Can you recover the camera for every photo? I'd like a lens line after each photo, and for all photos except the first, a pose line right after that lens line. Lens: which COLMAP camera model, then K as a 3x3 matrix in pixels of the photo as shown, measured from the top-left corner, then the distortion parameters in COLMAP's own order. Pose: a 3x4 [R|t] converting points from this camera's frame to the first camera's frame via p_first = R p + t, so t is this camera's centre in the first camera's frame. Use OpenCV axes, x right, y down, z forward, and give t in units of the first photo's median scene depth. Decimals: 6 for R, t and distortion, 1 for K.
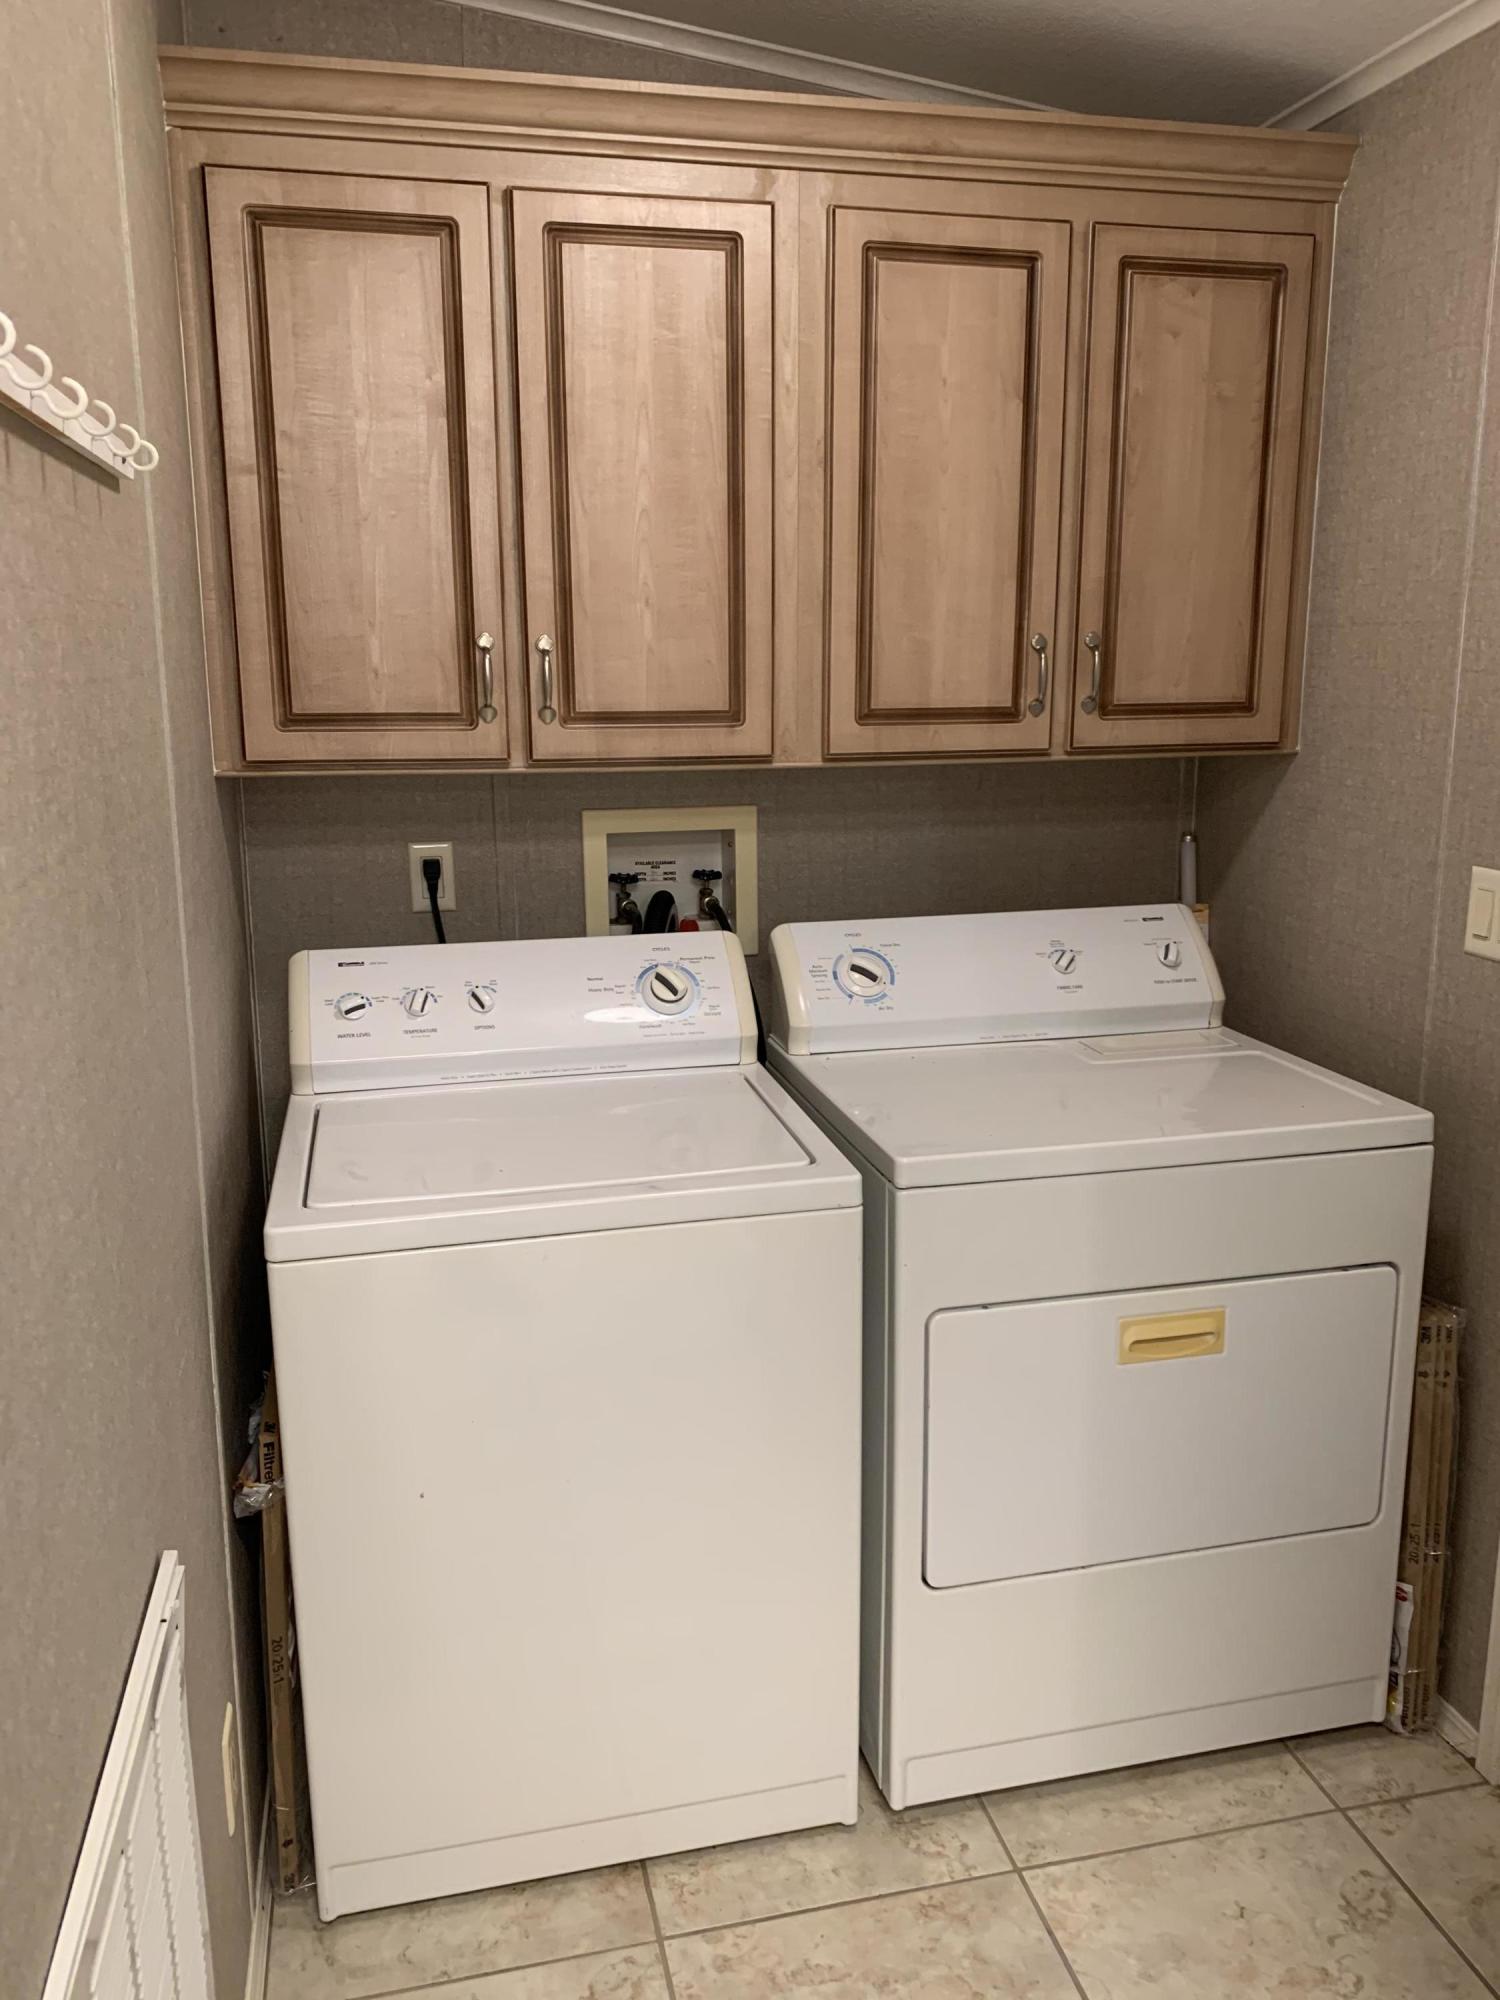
lens RADIAL K [[1526.1, 0, 706.8], [0, 1526.1, 990.2], [0, 0, 1]] dist [0.036732, -0.043239]
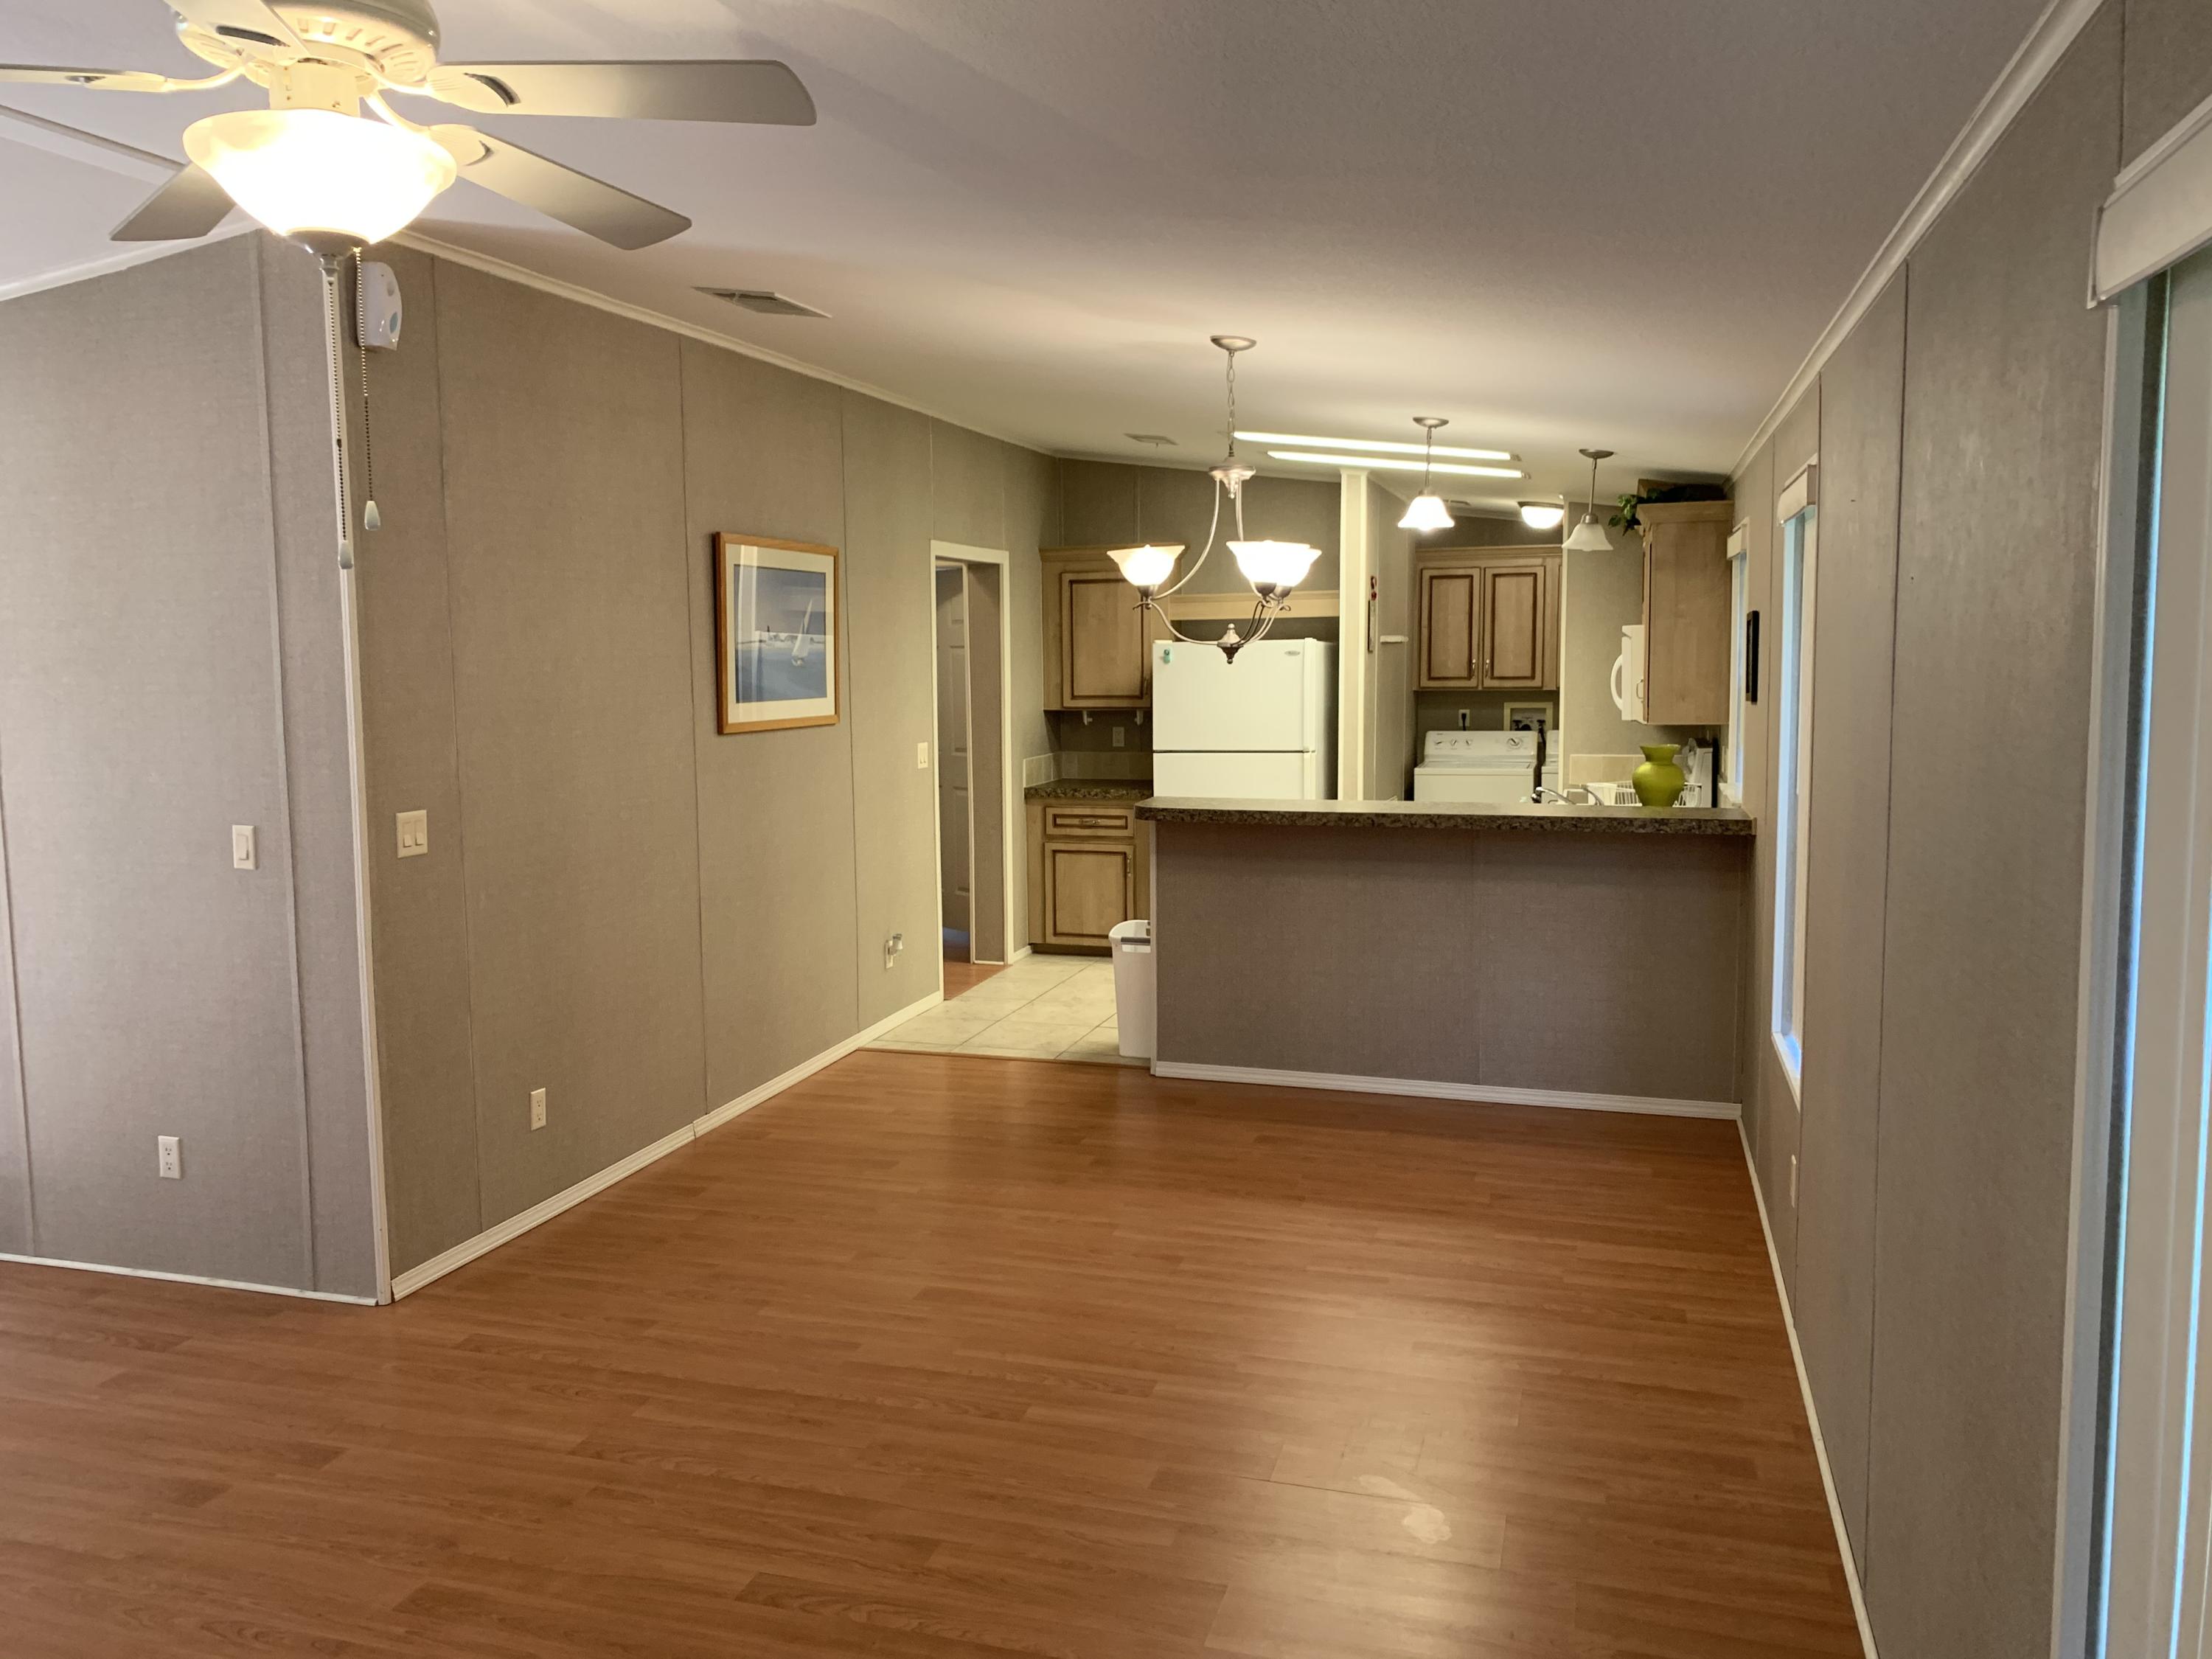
lens RADIAL K [[1687.8, 0, 1076.1], [0, 1687.8, 812.4], [0, 0, 1]] dist [0.036732, -0.043239]
pose [[0.870000, 0.049954, -0.490515, 1.301639], [-0.102622, 0.991413, -0.081049, 0.737118], [0.482254, 0.120850, 0.867656, -3.834307]]
